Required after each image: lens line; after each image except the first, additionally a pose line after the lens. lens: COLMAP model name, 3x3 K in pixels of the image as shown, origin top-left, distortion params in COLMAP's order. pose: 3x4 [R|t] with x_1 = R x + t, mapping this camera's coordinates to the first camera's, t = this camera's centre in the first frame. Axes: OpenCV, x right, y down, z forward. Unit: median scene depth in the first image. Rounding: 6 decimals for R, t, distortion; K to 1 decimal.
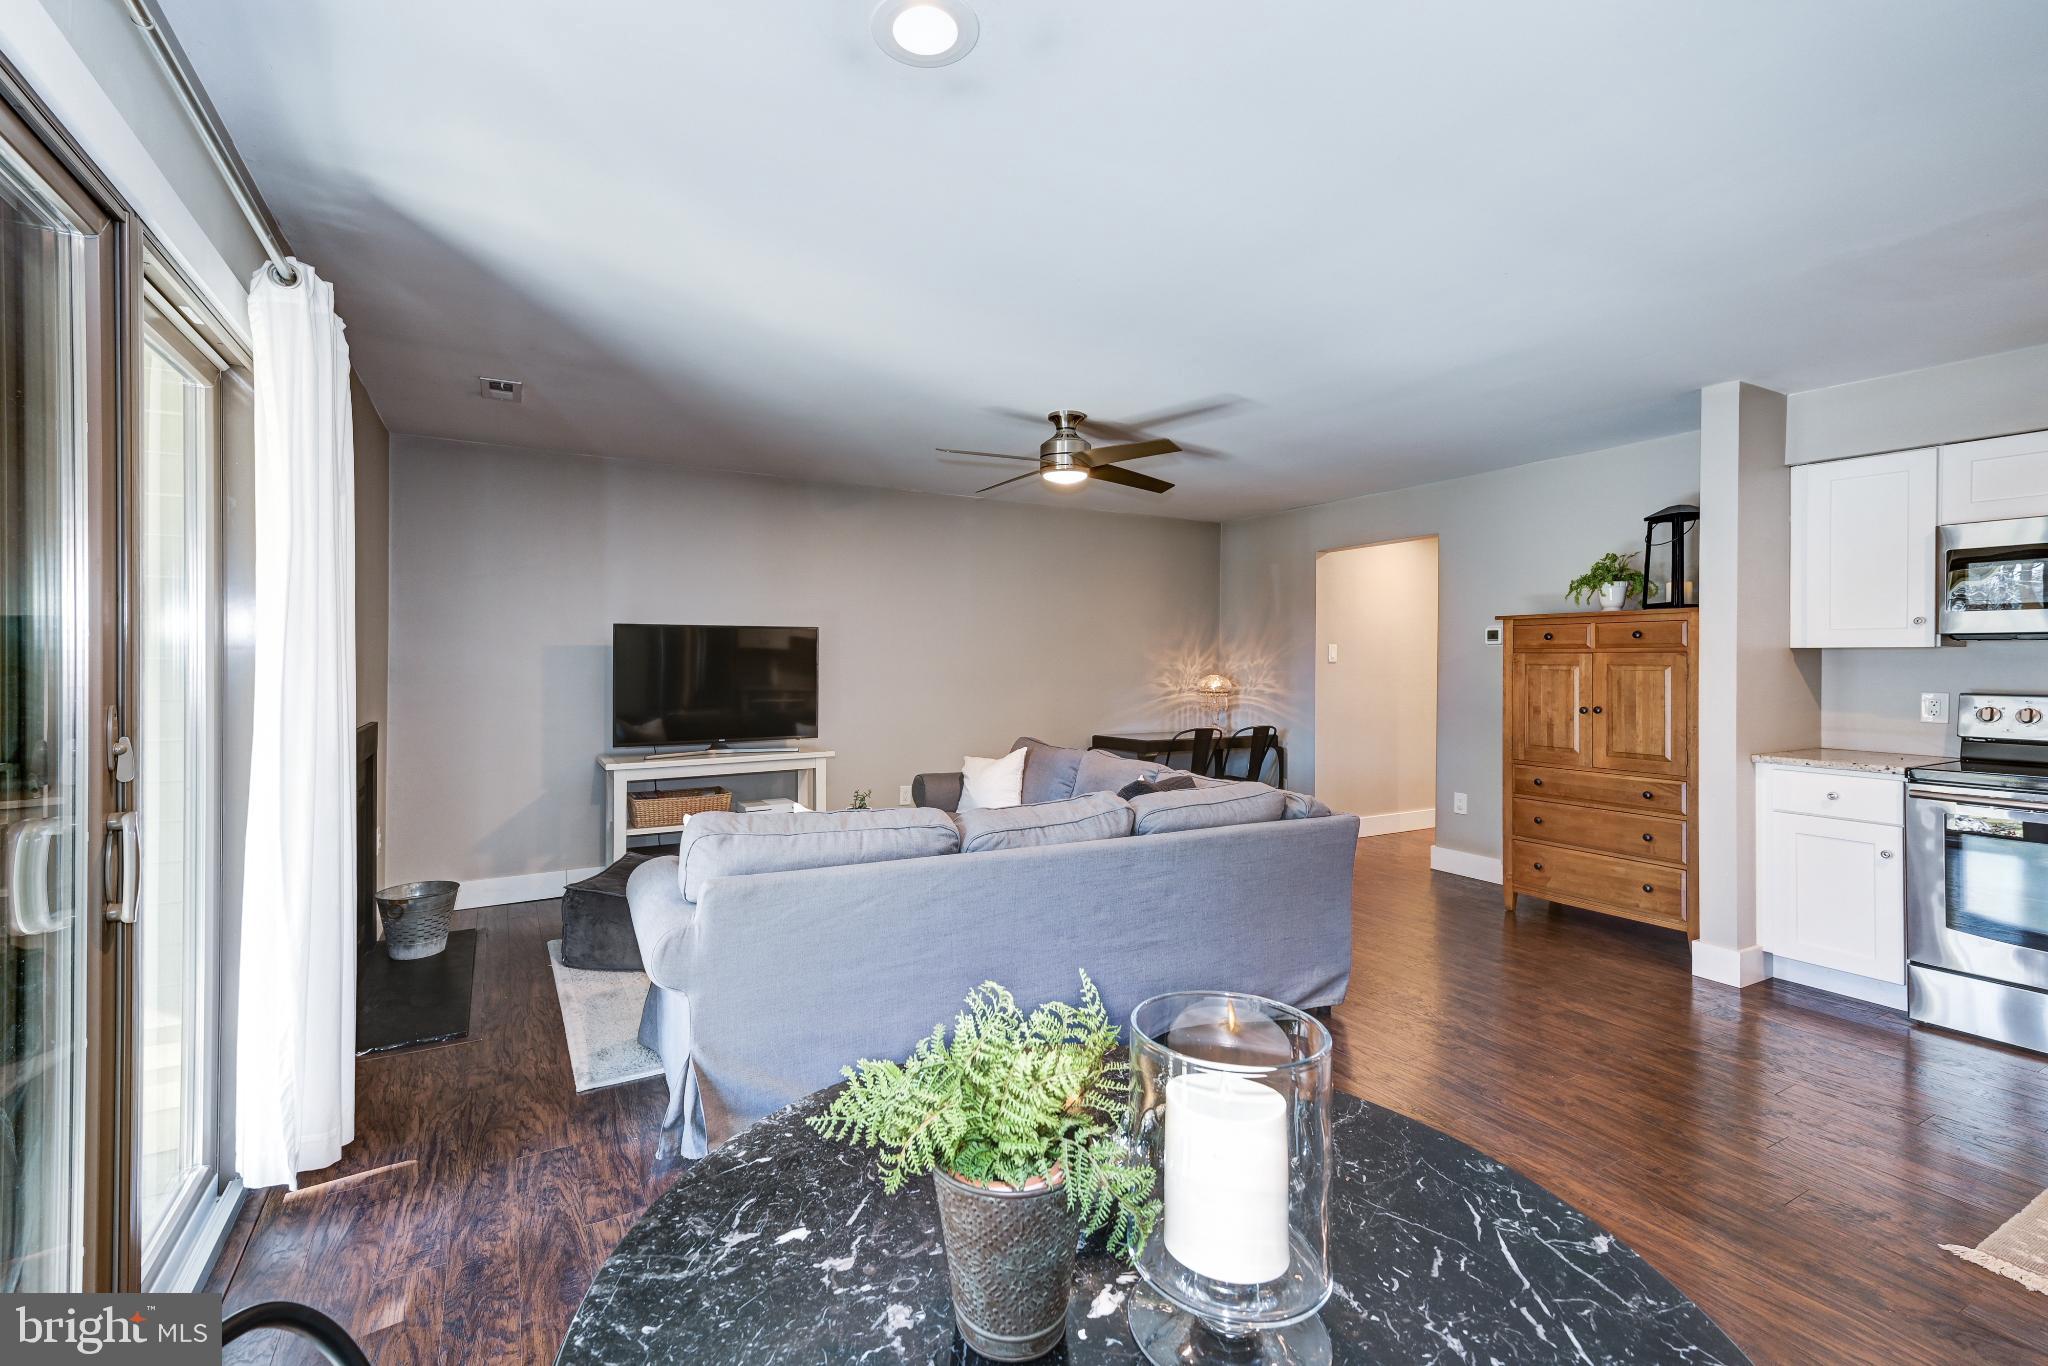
lens RADIAL K [[873.3, 0, 967.6], [0, 873.3, 661.6], [0, 0, 1]] dist [0.000271, 0.000051]
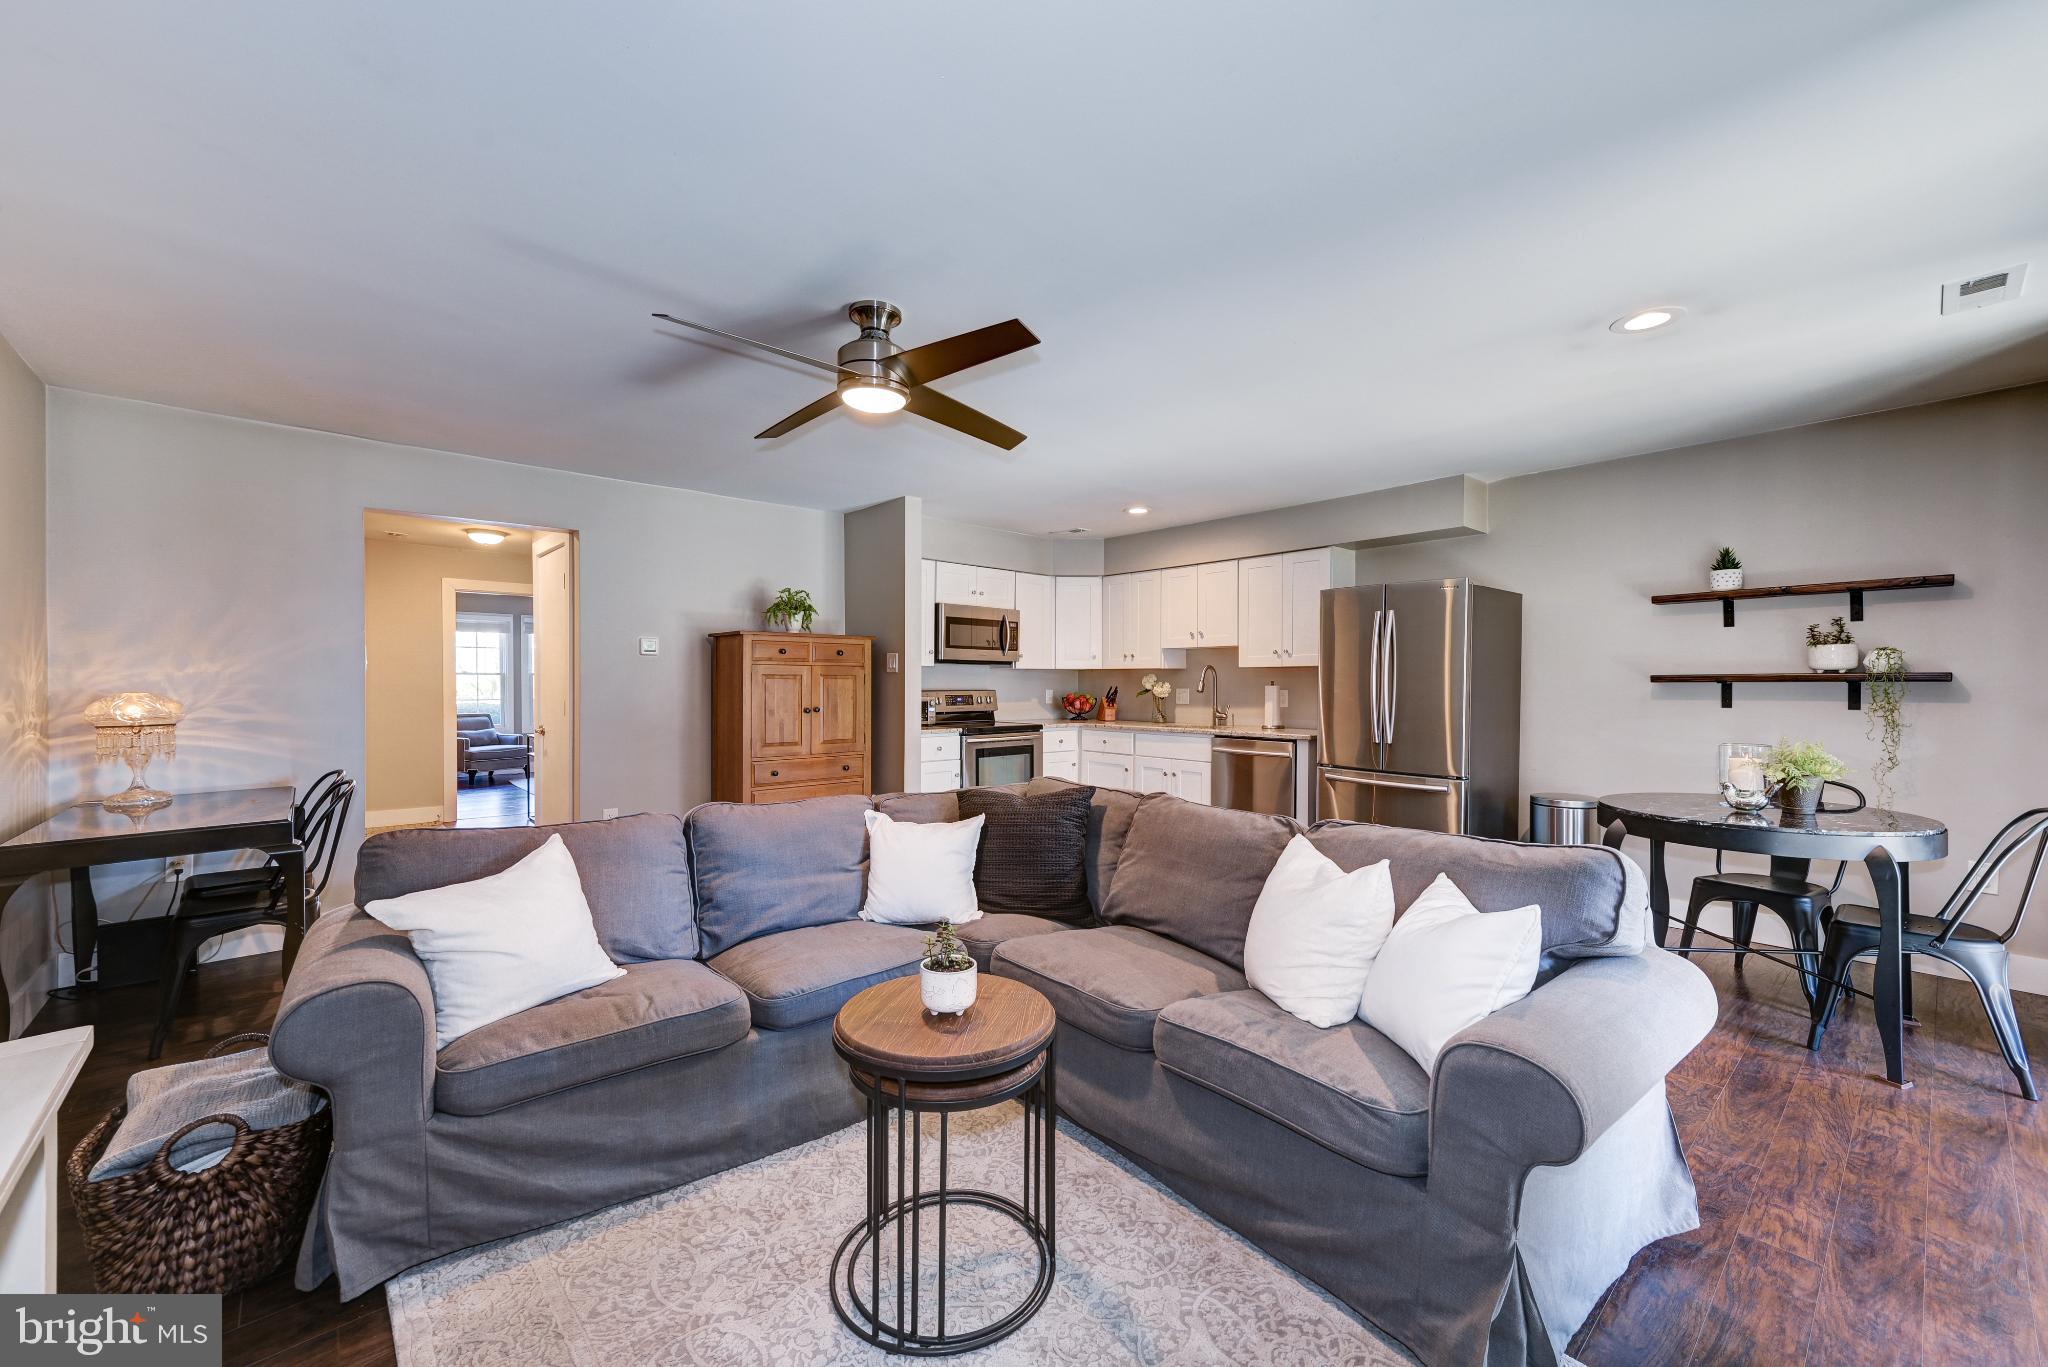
lens RADIAL K [[794.8, 0, 1031.6], [0, 794.8, 691.0], [0, 0, 1]] dist [0.001076, -0.000084]
pose [[-0.253012, -0.016422, 0.967324, -0.499442], [-0.004202, 0.999865, 0.015875, 0.006923], [-0.967454, -0.000048, -0.253047, 0.980075]]
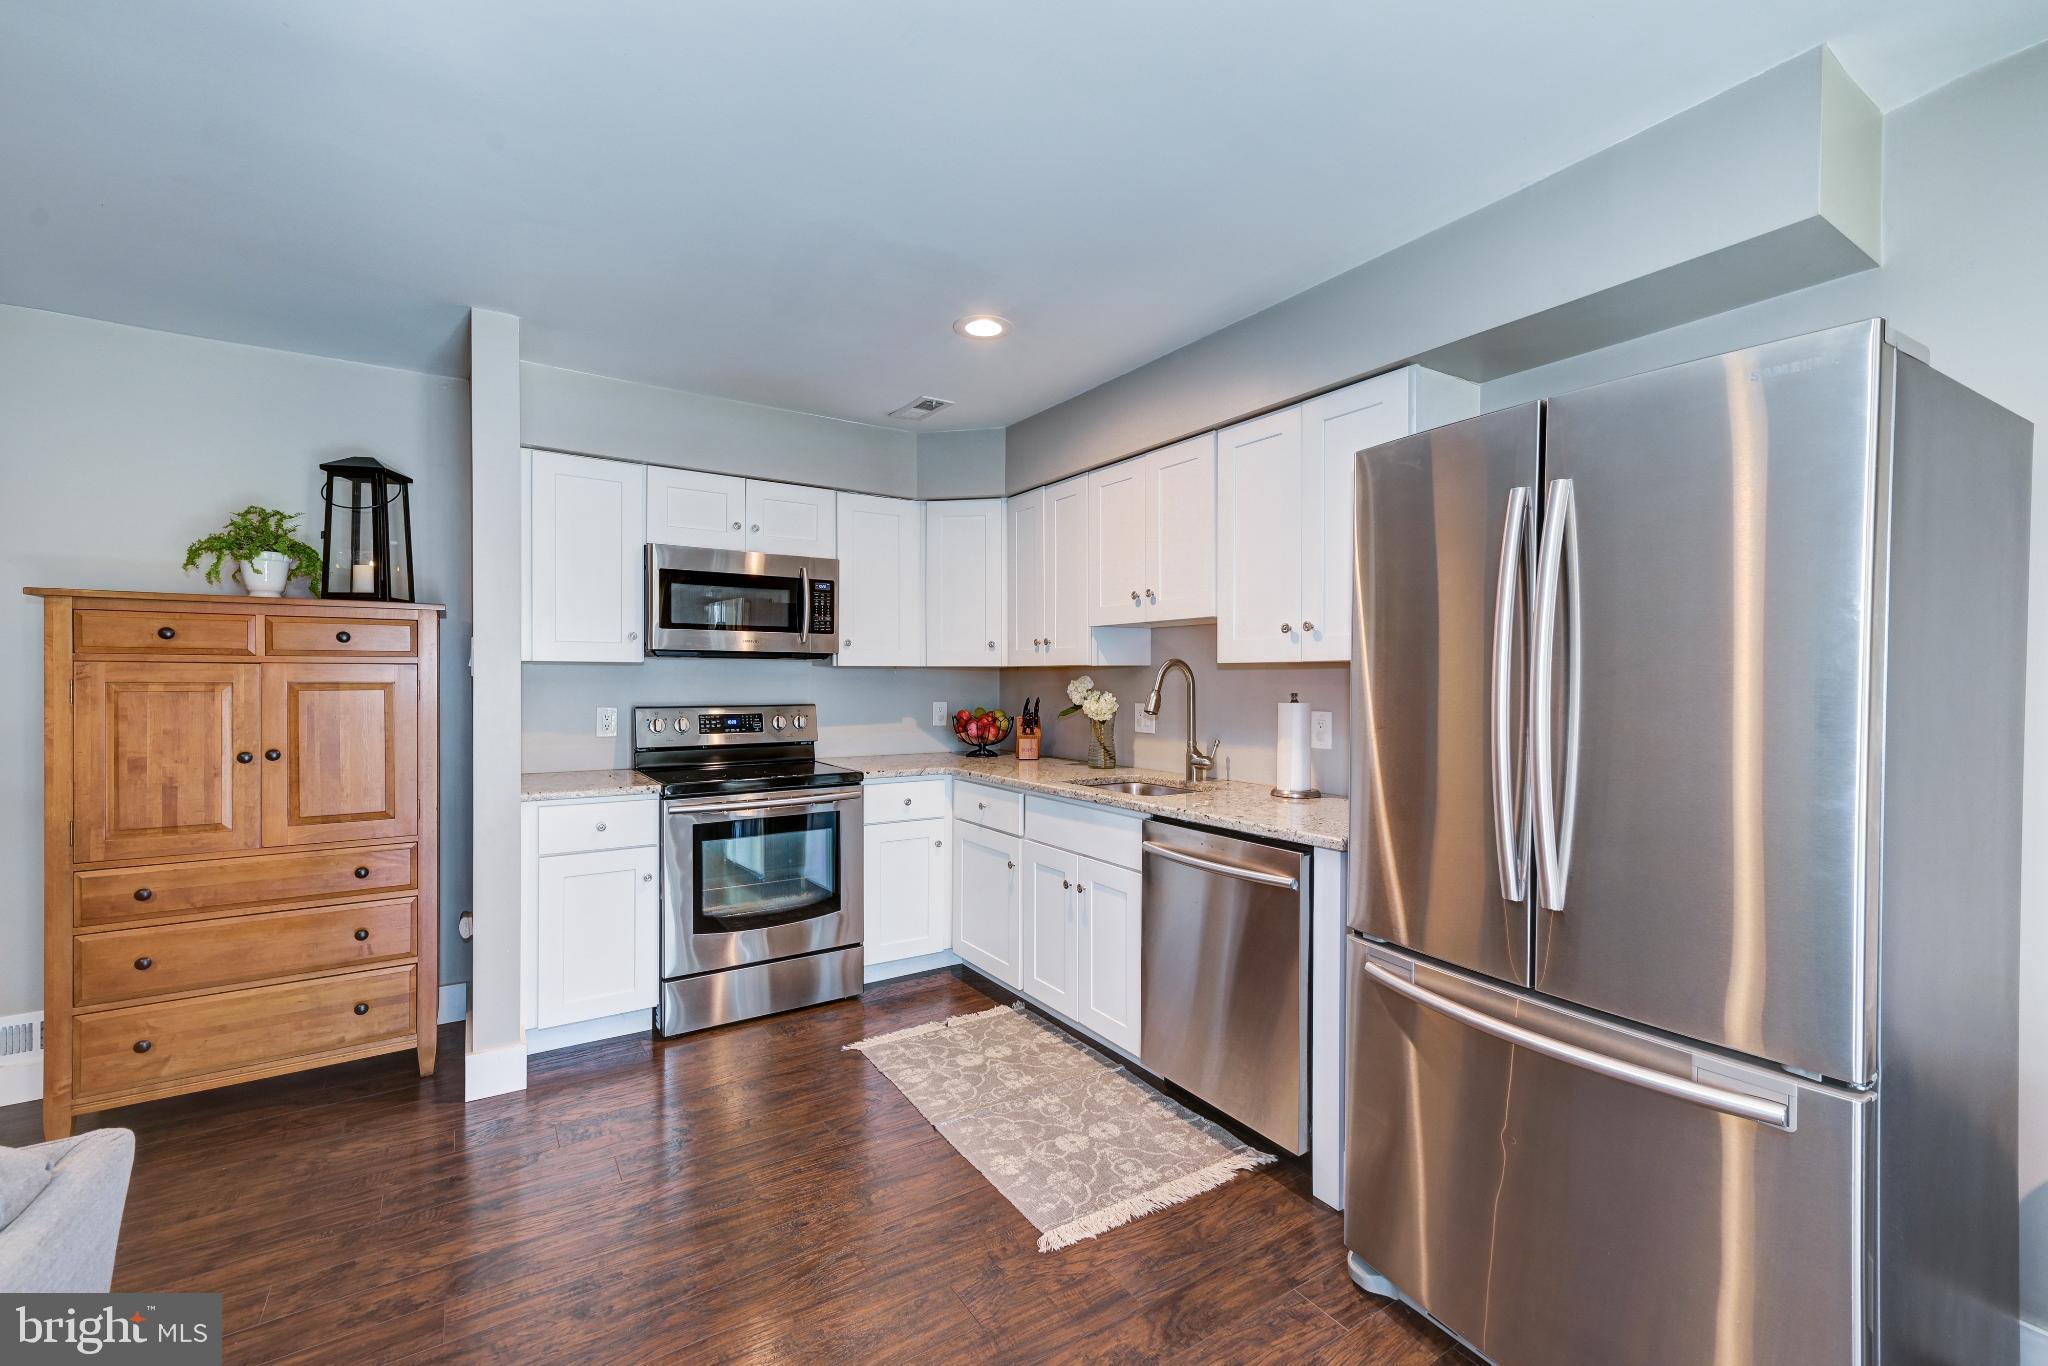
lens RADIAL K [[857.8, 0, 1024.0], [0, 857.8, 683.0], [0, 0, 1]] dist [0.016164, -0.000065]
pose [[-0.091672, -0.011759, 0.995720, 0.053115], [-0.003171, 0.999929, 0.011516, -0.004796], [-0.995784, -0.002102, -0.091703, 0.516442]]
